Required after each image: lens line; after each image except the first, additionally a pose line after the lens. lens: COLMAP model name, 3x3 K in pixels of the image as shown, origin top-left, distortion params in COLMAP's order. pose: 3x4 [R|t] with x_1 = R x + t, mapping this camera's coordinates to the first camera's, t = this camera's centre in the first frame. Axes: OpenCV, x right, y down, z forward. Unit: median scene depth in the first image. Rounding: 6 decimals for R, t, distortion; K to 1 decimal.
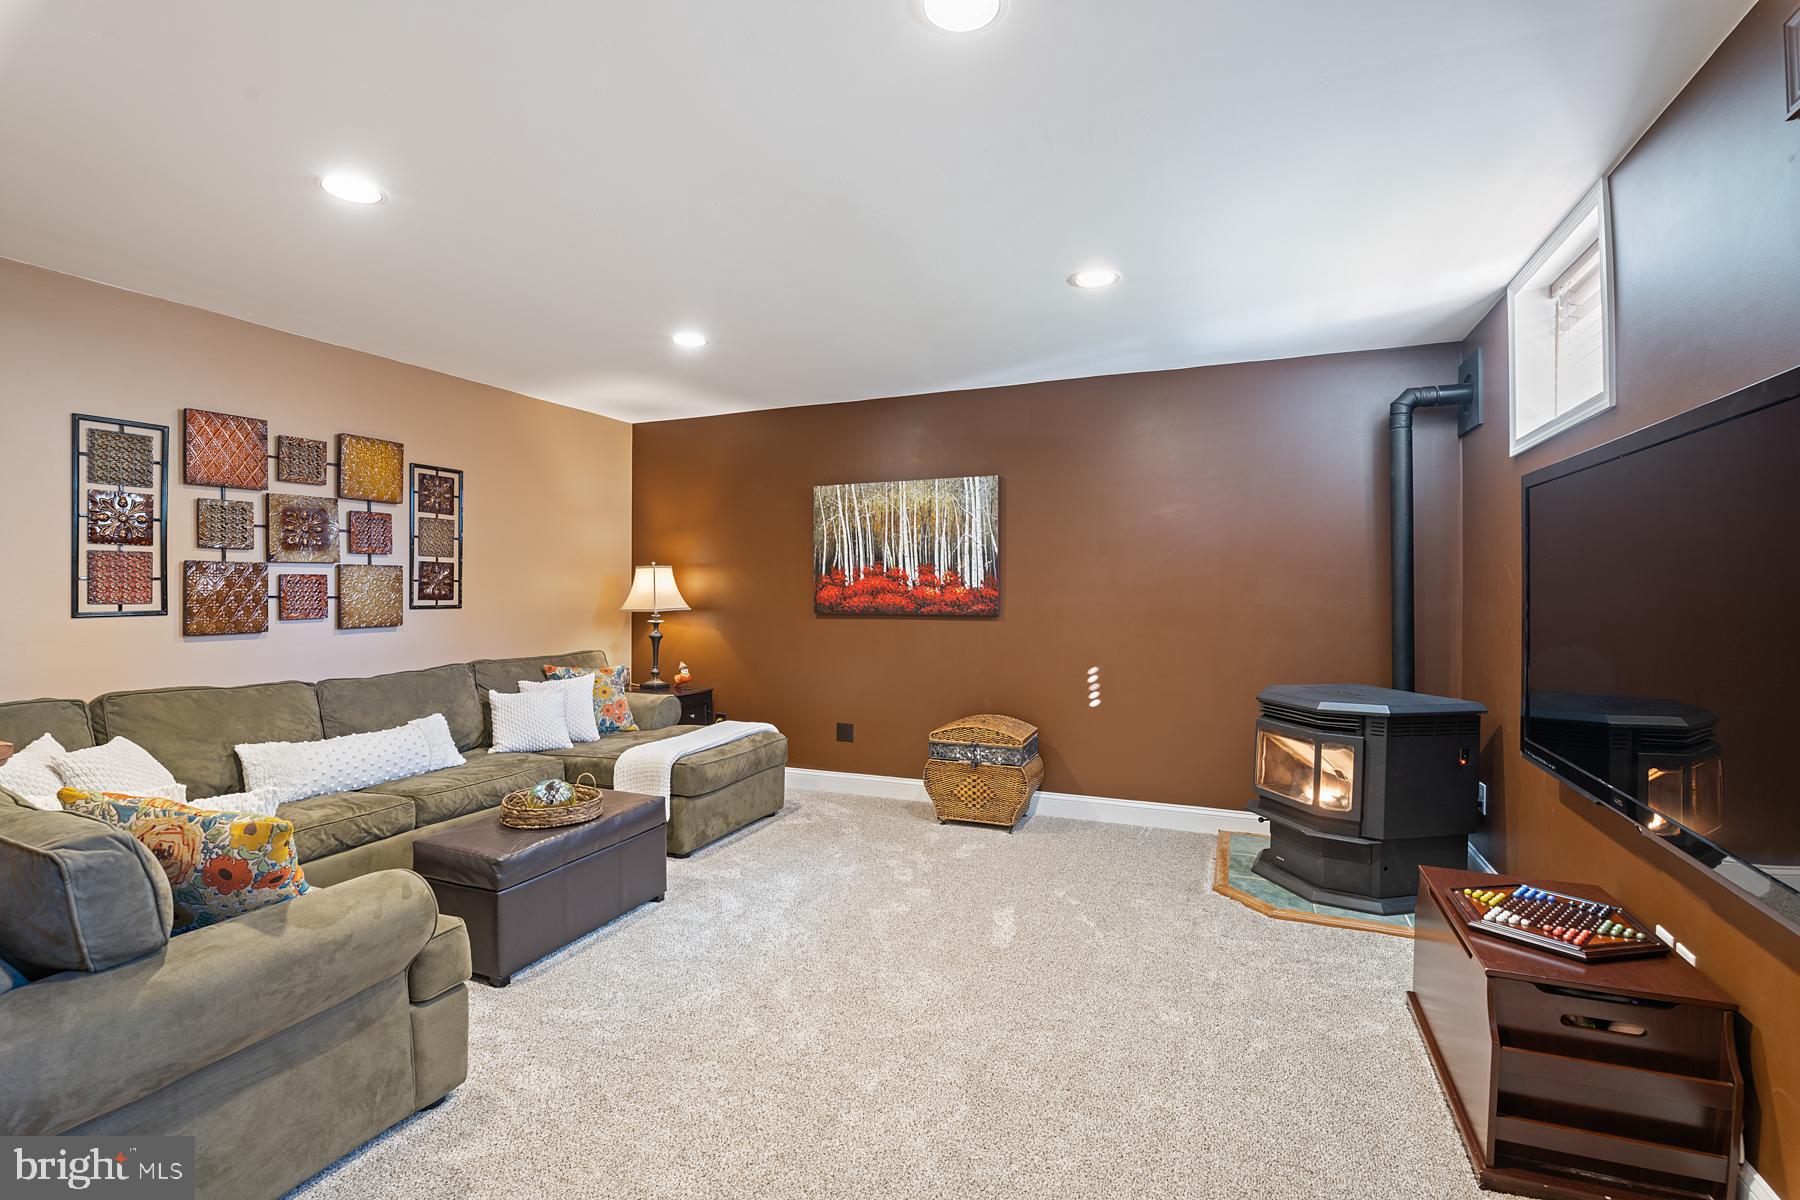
lens RADIAL K [[798.2, 0, 898.8], [0, 798.2, 587.4], [0, 0, 1]] dist [-0.021096, -0.003249]
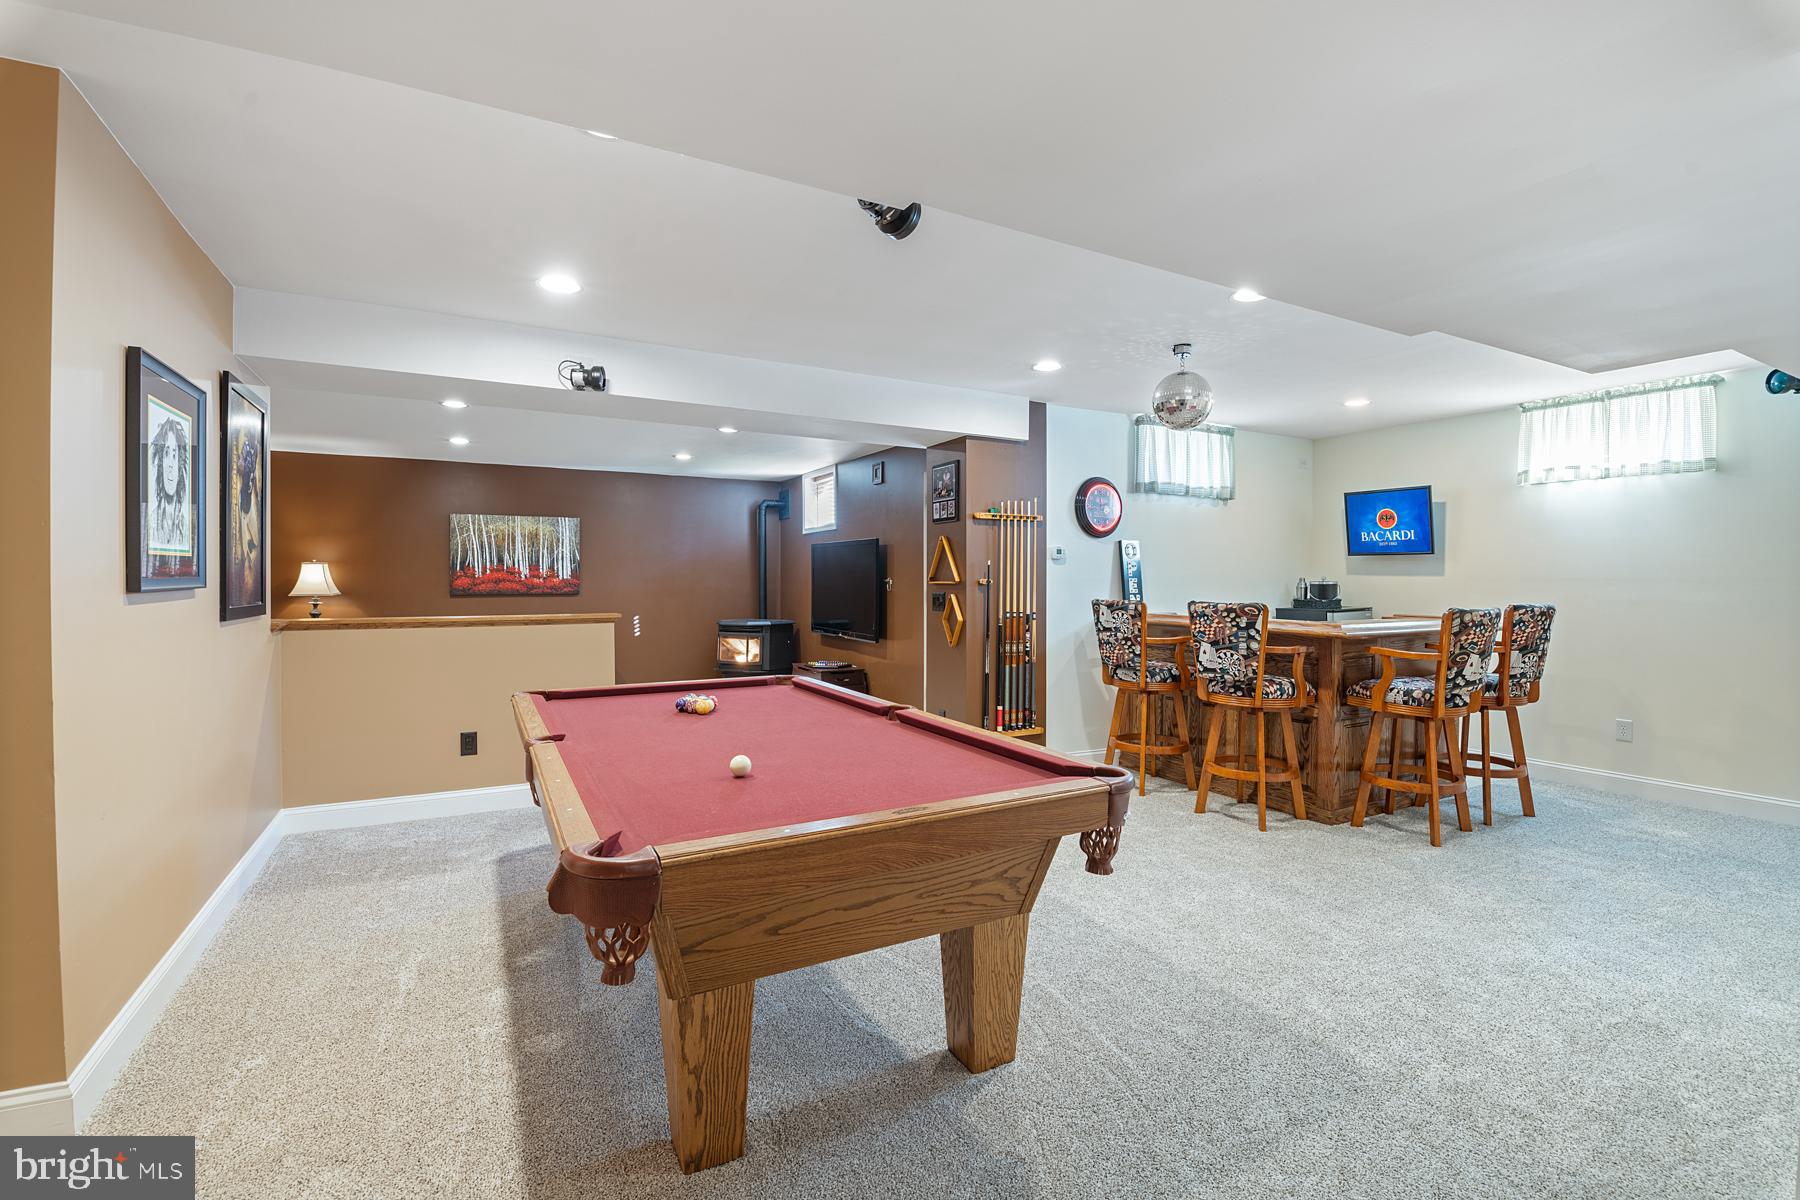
lens RADIAL K [[798.2, 0, 900.9], [0, 798.2, 585.6], [0, 0, 1]] dist [-0.021096, -0.003249]
pose [[0.612788, -0.007614, 0.790211, -0.836954], [-0.002418, 0.999931, 0.011509, -0.006163], [-0.790244, -0.008964, 0.612727, -0.688542]]
